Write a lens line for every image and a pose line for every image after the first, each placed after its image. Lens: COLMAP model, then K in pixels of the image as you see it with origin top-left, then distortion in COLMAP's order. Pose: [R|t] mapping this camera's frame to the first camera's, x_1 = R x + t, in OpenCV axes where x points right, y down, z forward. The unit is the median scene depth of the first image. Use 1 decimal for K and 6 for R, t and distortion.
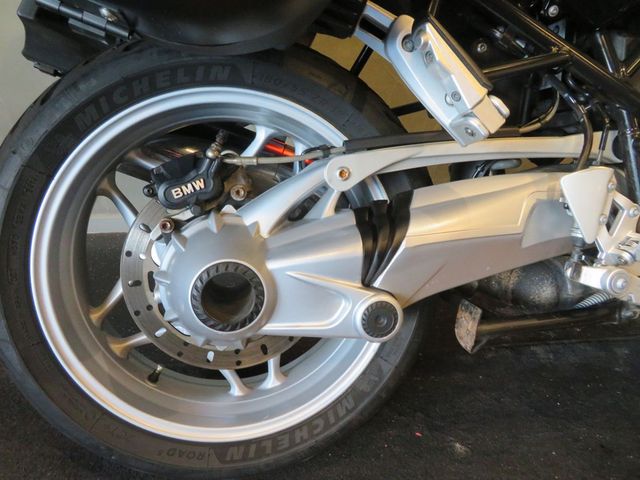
lens RADIAL K [[458.7, 0, 320.0], [0, 458.7, 240.0], [0, 0, 1]] dist [-0.003769, -0.005969]
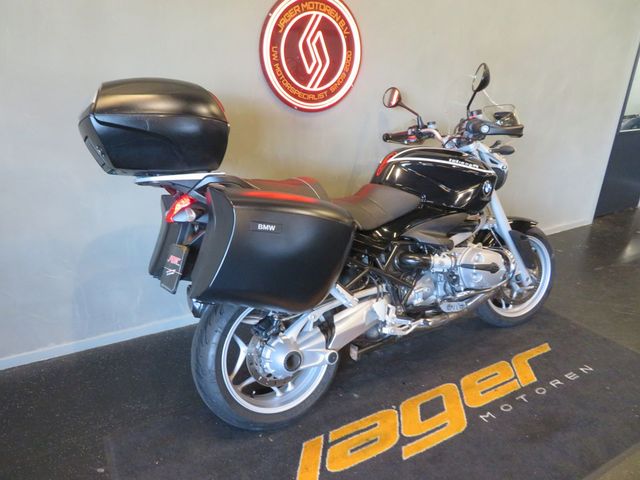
lens RADIAL K [[458.7, 0, 320.0], [0, 458.7, 240.0], [0, 0, 1]] dist [-0.003769, -0.005969]
pose [[0.931524, -0.145505, 0.333304, -0.886004], [0.159100, 0.987167, -0.013704, -0.604962], [-0.327033, 0.065794, 0.942720, -2.069774]]
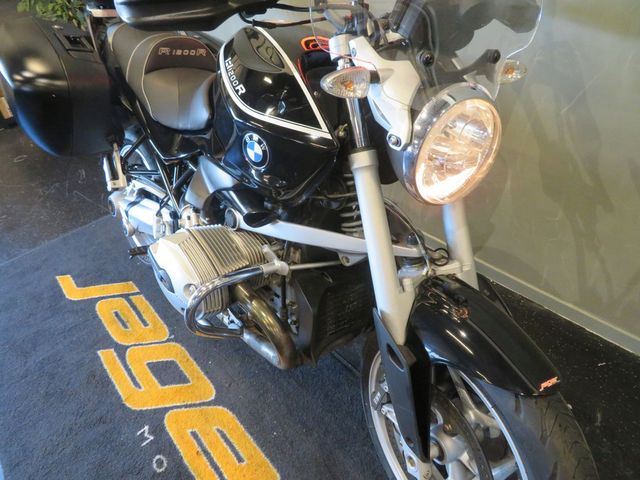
lens RADIAL K [[458.7, 0, 320.0], [0, 458.7, 240.0], [0, 0, 1]] dist [-0.003769, -0.005969]
pose [[0.503005, 0.431618, -0.748793, 3.157453], [-0.234544, 0.902032, 0.362391, -1.213513], [0.831850, -0.006660, 0.554960, 0.303115]]
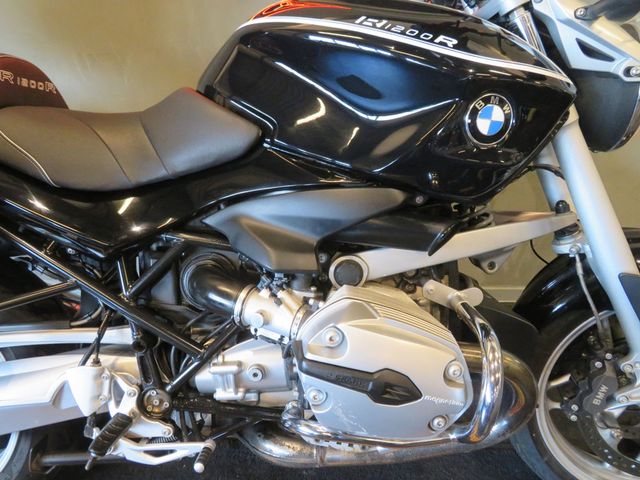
lens RADIAL K [[458.7, 0, 320.0], [0, 458.7, 240.0], [0, 0, 1]] dist [-0.003769, -0.005969]
pose [[0.979022, 0.036584, -0.200442, 1.538386], [-0.032125, 0.999160, 0.025454, -0.577501], [0.201205, -0.018481, 0.979375, -0.199991]]
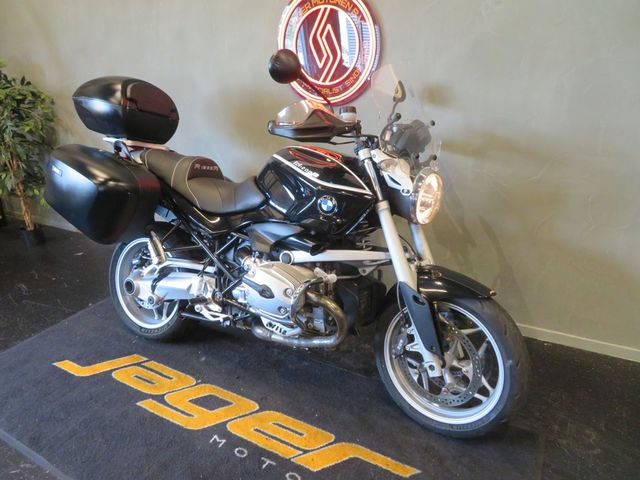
lens RADIAL K [[458.7, 0, 320.0], [0, 458.7, 240.0], [0, 0, 1]] dist [-0.003769, -0.005969]
pose [[0.779402, 0.162491, -0.605086, 3.515693], [-0.197601, 0.980244, 0.008710, -0.655530], [0.594547, 0.112777, 0.796113, -1.372913]]
